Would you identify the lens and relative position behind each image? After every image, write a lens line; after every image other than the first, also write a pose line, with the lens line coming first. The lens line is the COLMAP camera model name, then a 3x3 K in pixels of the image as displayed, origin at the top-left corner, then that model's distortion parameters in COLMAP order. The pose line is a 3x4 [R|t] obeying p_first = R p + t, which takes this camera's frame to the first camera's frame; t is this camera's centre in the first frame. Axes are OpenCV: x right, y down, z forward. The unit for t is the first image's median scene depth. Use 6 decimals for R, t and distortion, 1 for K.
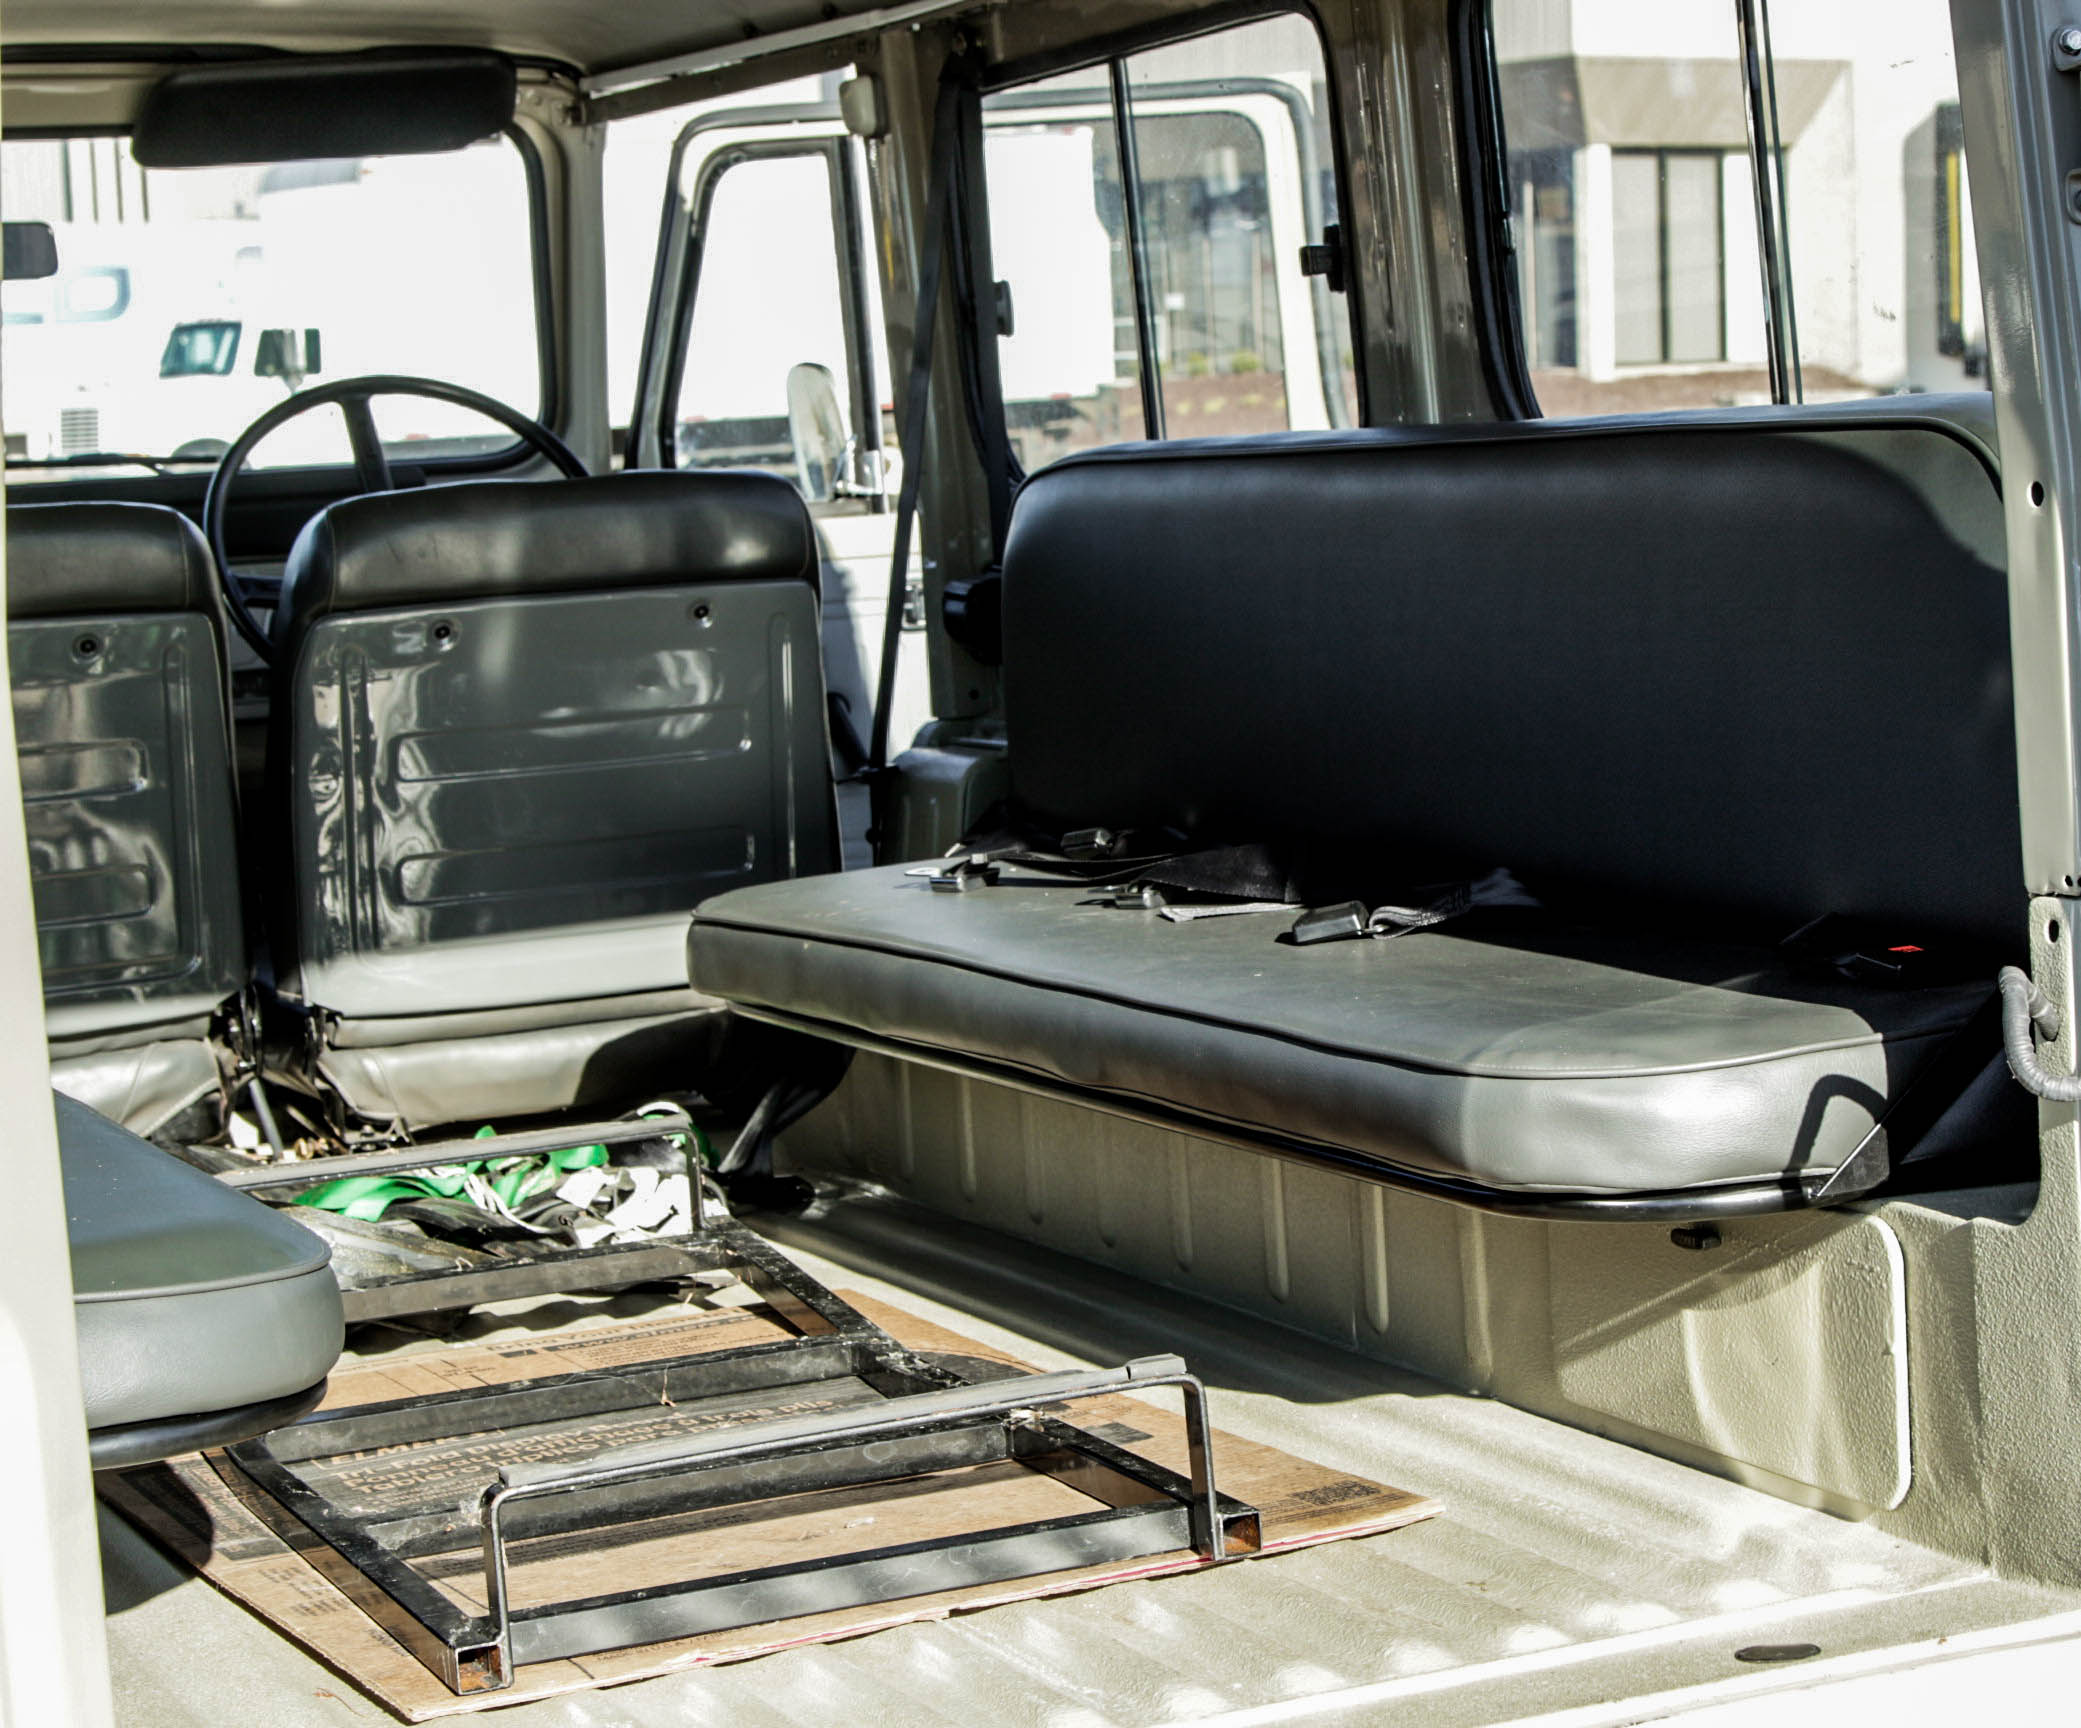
lens RADIAL K [[4619.1, 0, 1040.5], [0, 4619.1, 864.0], [0, 0, 1]] dist [0.095207, 0.234319]
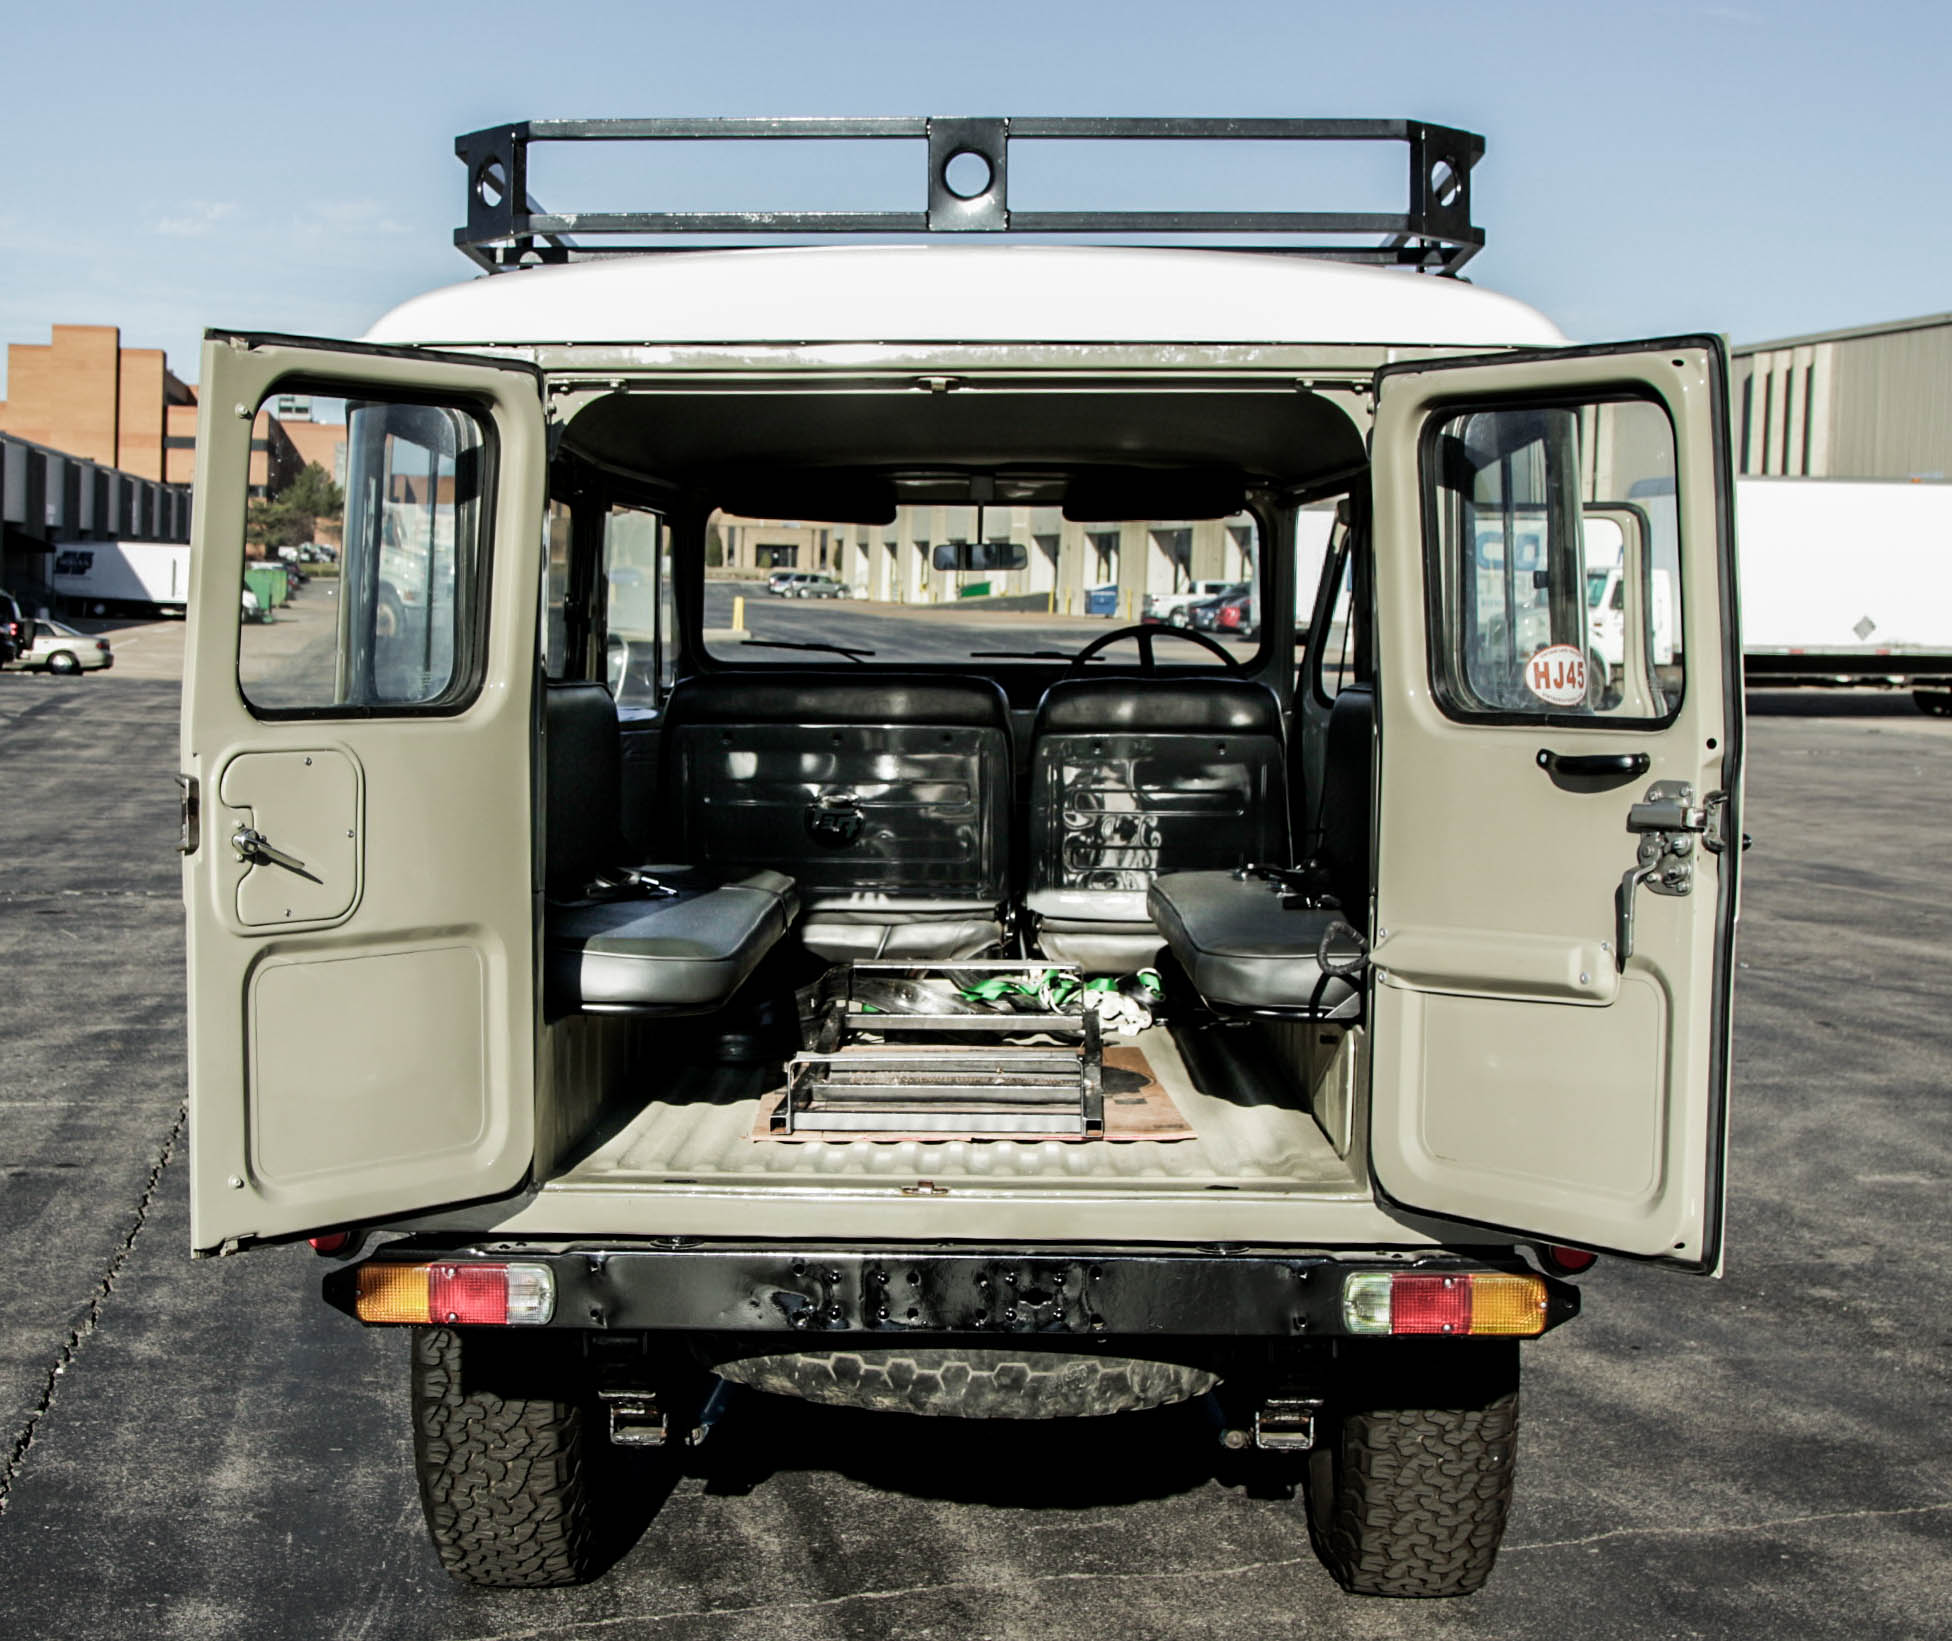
lens RADIAL K [[3142.3, 0, 926.0], [0, 3142.3, 822.1], [0, 0, 1]] dist [-0.014231, -0.023647]
pose [[0.886787, 0.094727, -0.452366, 0.465401], [-0.108041, 0.994140, -0.003619, 0.000014], [0.449372, 0.052083, 0.891825, -0.349533]]
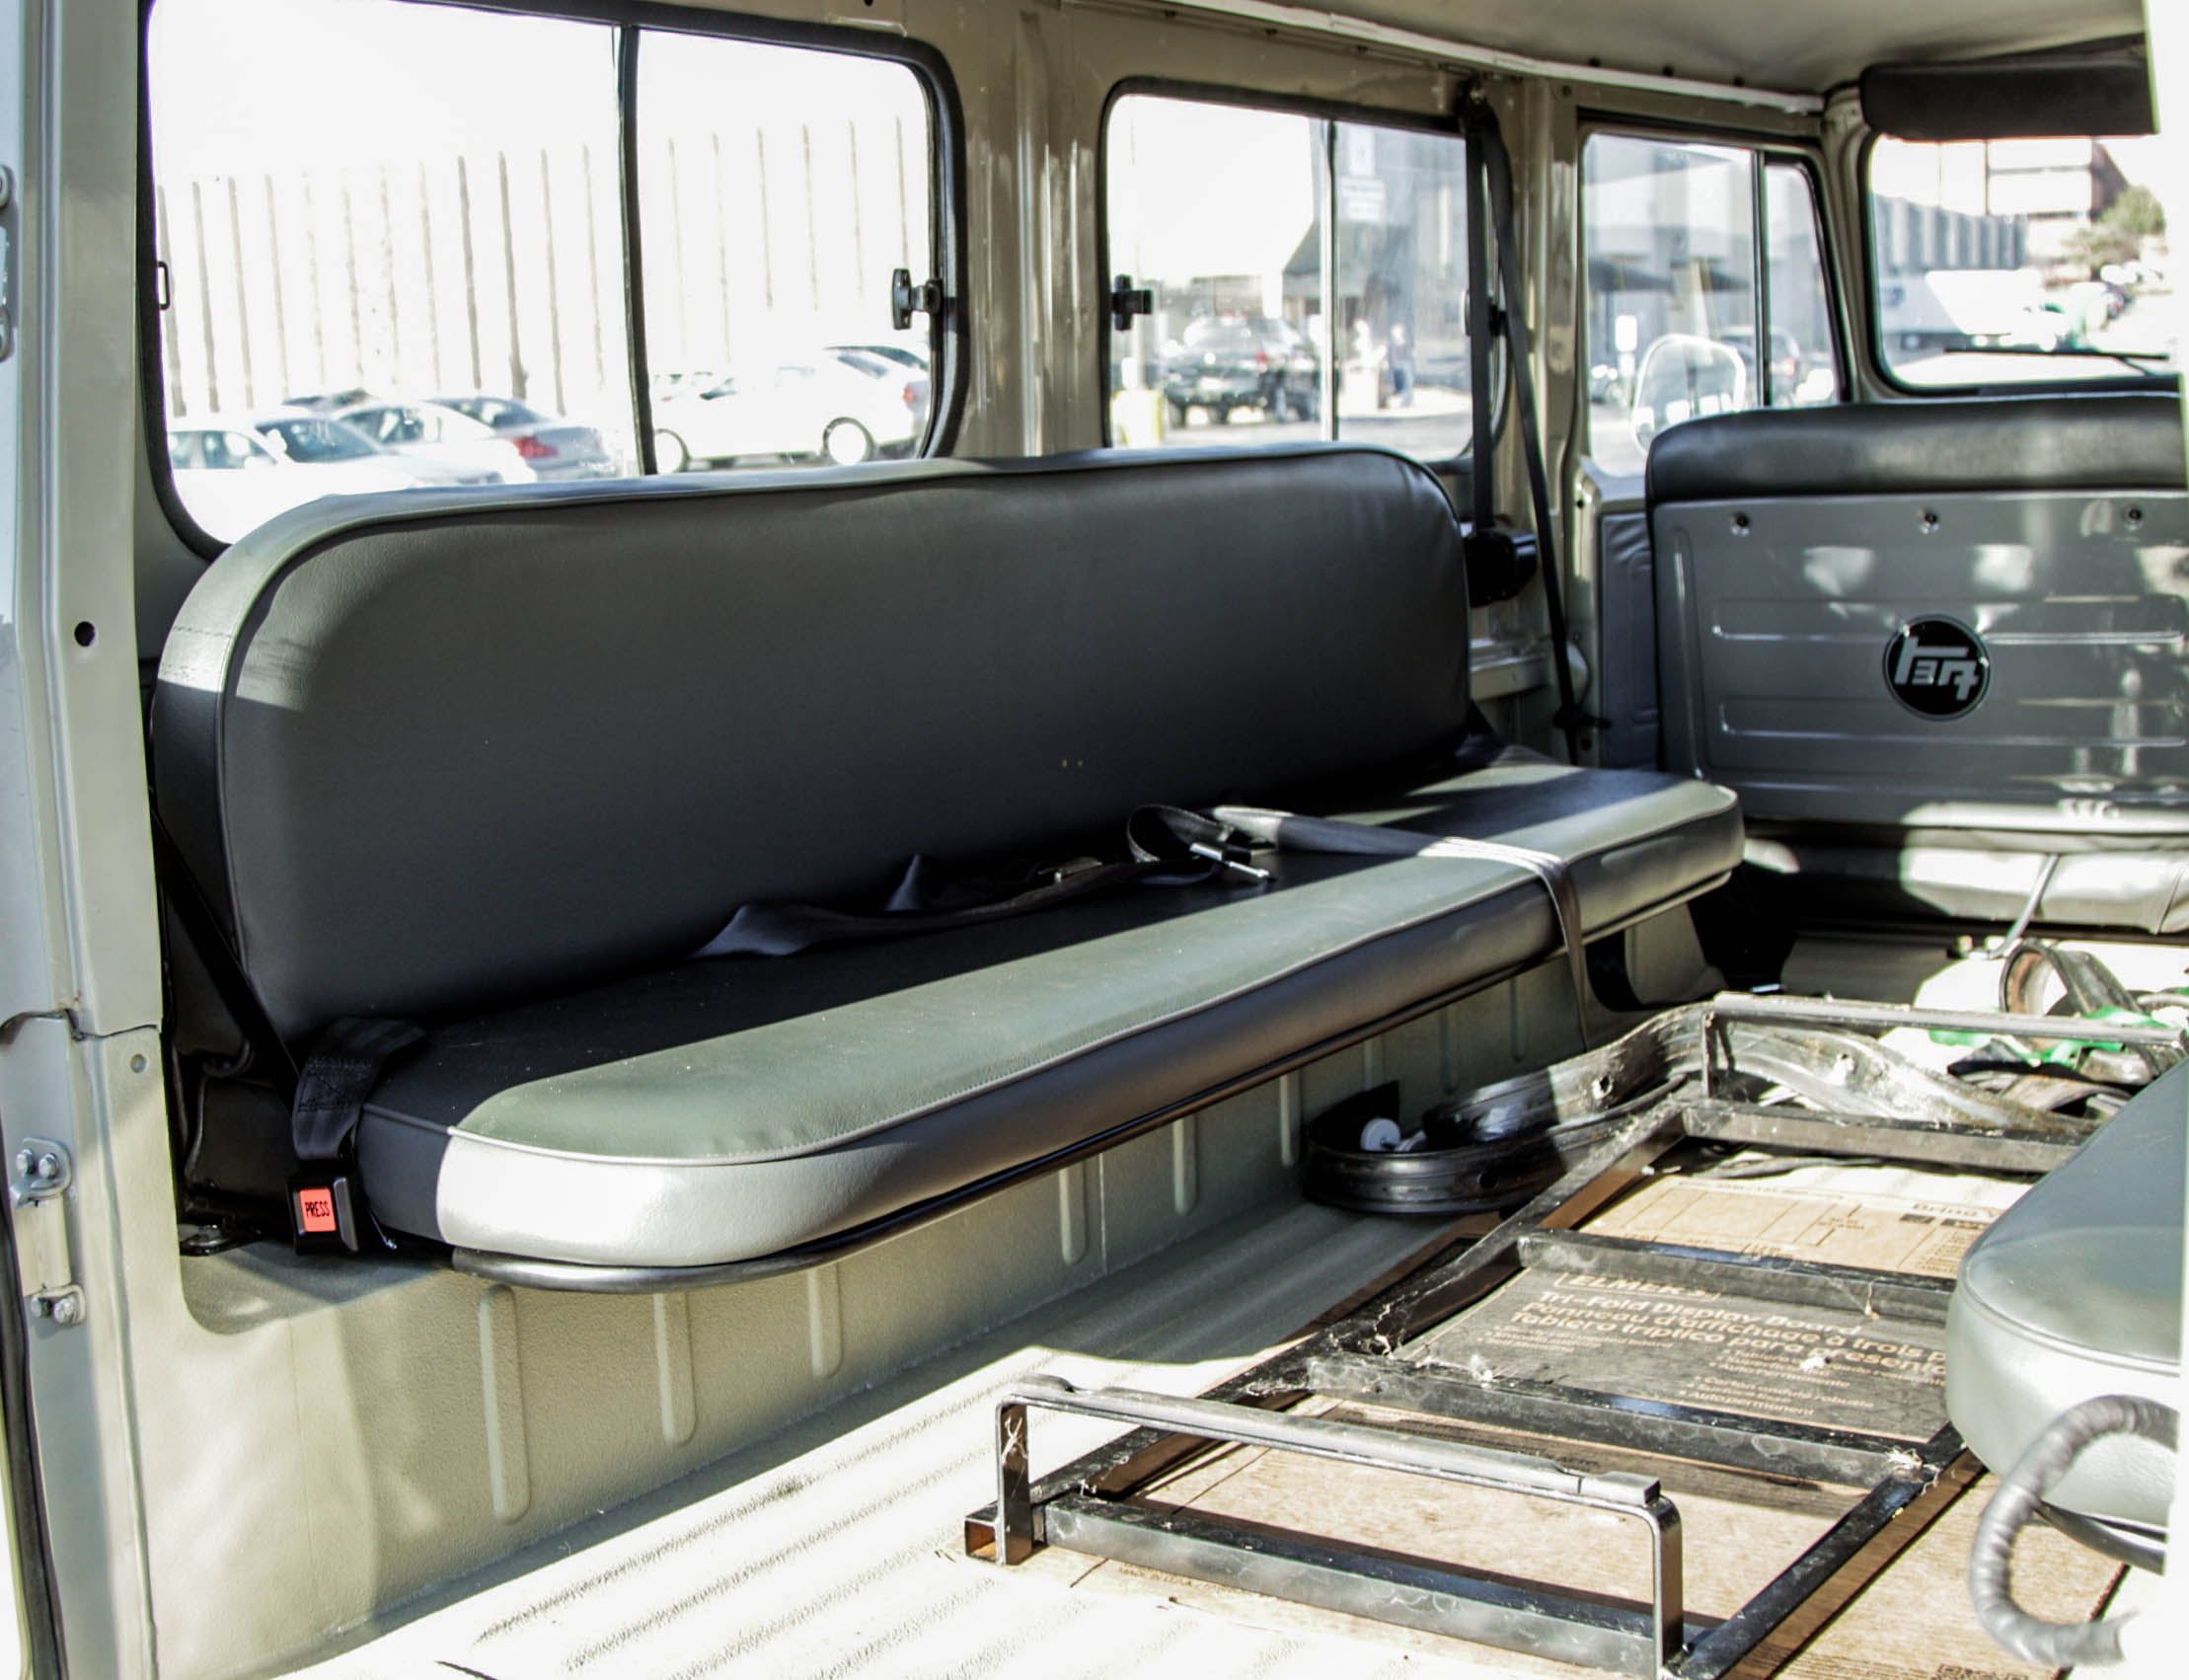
lens RADIAL K [[2879.1, 0, 1094.5], [0, 2879.1, 840.0], [0, 0, 1]] dist [-0.003886, -0.492074]
pose [[0.507018, 0.161130, -0.846740, 0.285078], [-0.063380, 0.986681, 0.149809, -0.055630], [0.859602, -0.022290, 0.510478, 0.384241]]
